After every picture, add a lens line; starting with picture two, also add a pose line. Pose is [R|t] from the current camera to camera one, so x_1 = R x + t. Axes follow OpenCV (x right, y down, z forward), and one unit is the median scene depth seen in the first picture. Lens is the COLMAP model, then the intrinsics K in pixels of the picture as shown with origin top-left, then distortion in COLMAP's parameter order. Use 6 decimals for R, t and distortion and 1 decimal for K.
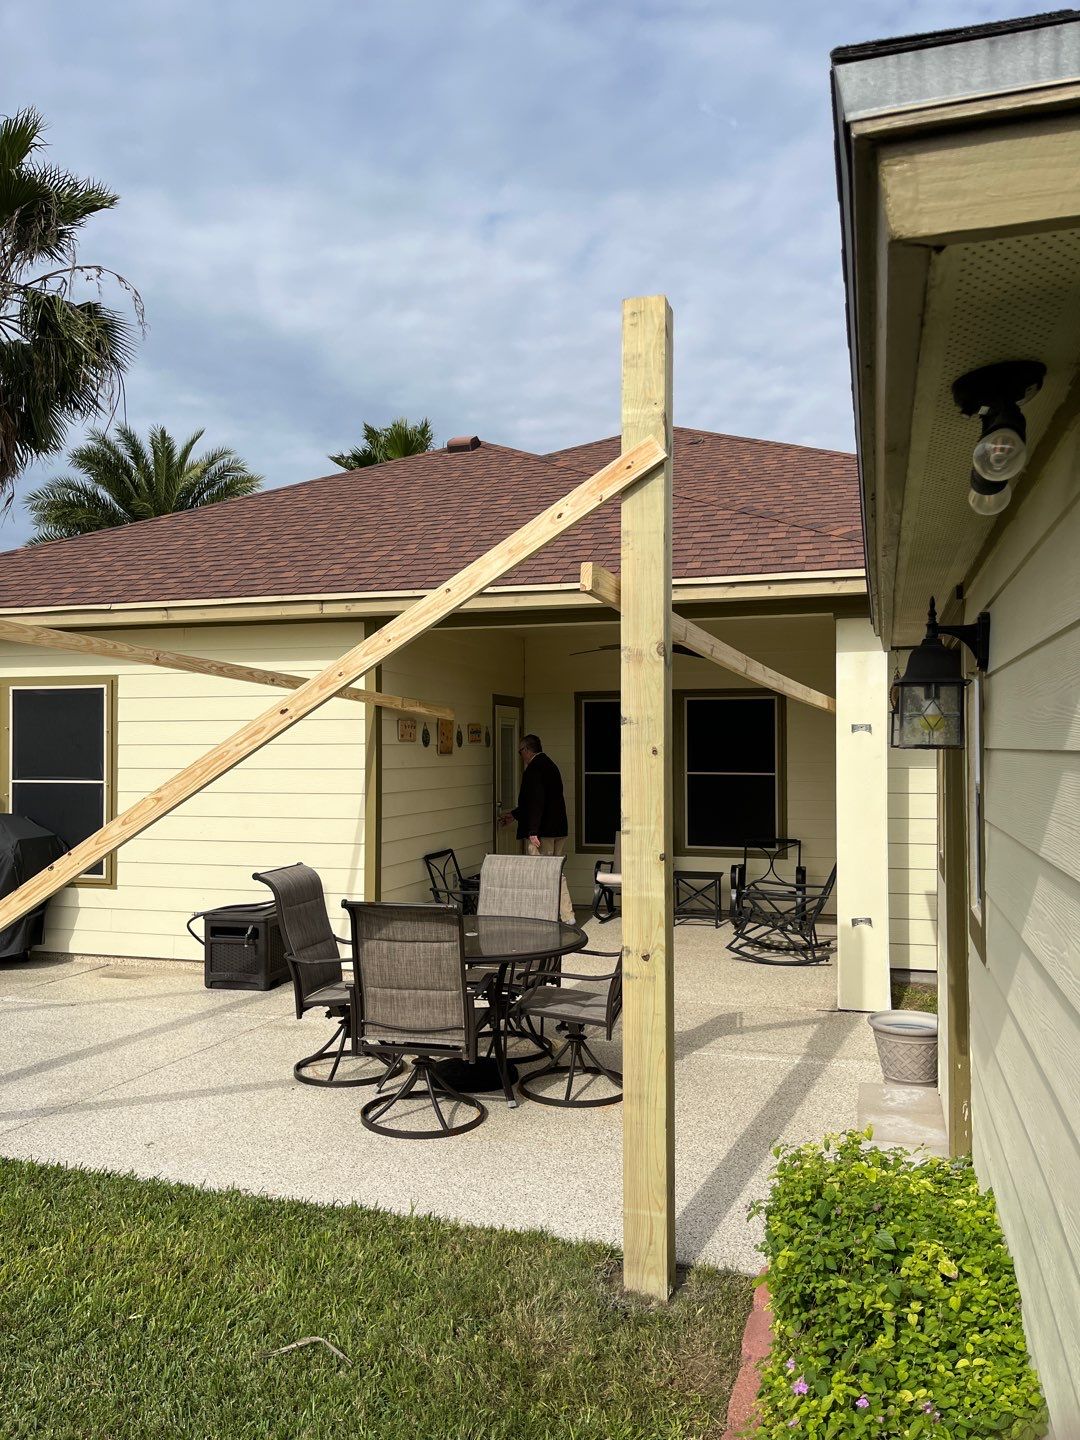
lens RADIAL K [[1122.9, 0, 566.6], [0, 1122.9, 724.6], [0, 0, 1]] dist [0.045386, -0.019914]
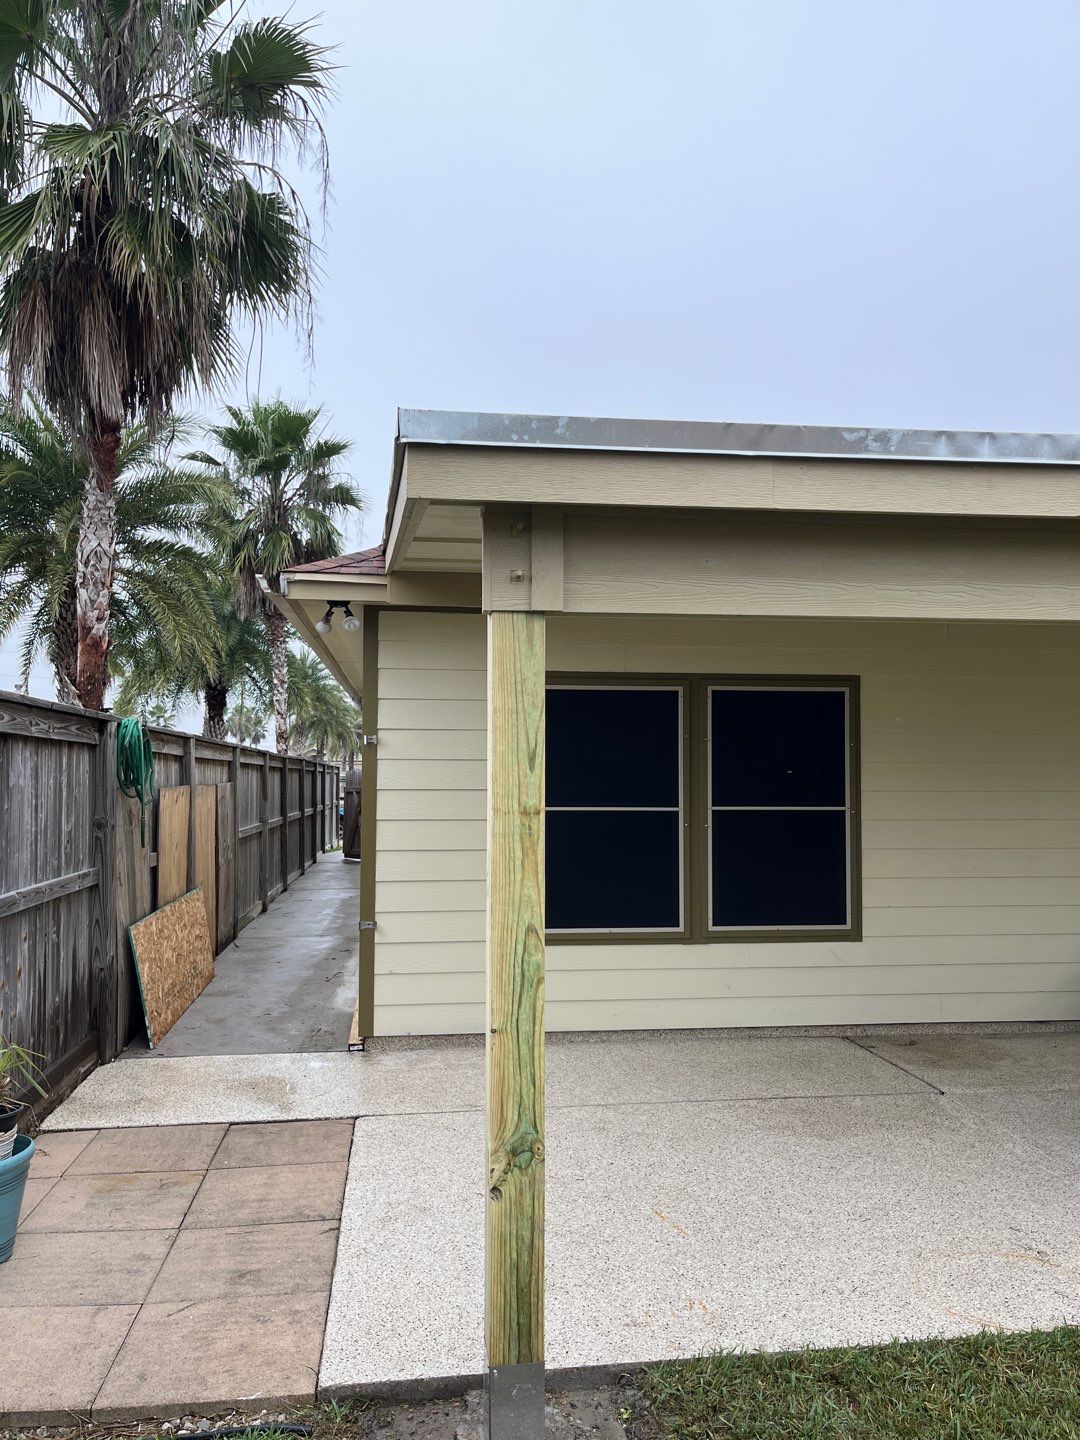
lens RADIAL K [[1122.9, 0, 546.3], [0, 1122.9, 723.3], [0, 0, 1]] dist [0.045386, -0.019914]
pose [[0.908817, 0.024148, 0.416495, -0.913563], [-0.012345, 0.999443, -0.031011, 0.017116], [-0.417012, 0.023042, 0.908609, 0.349362]]
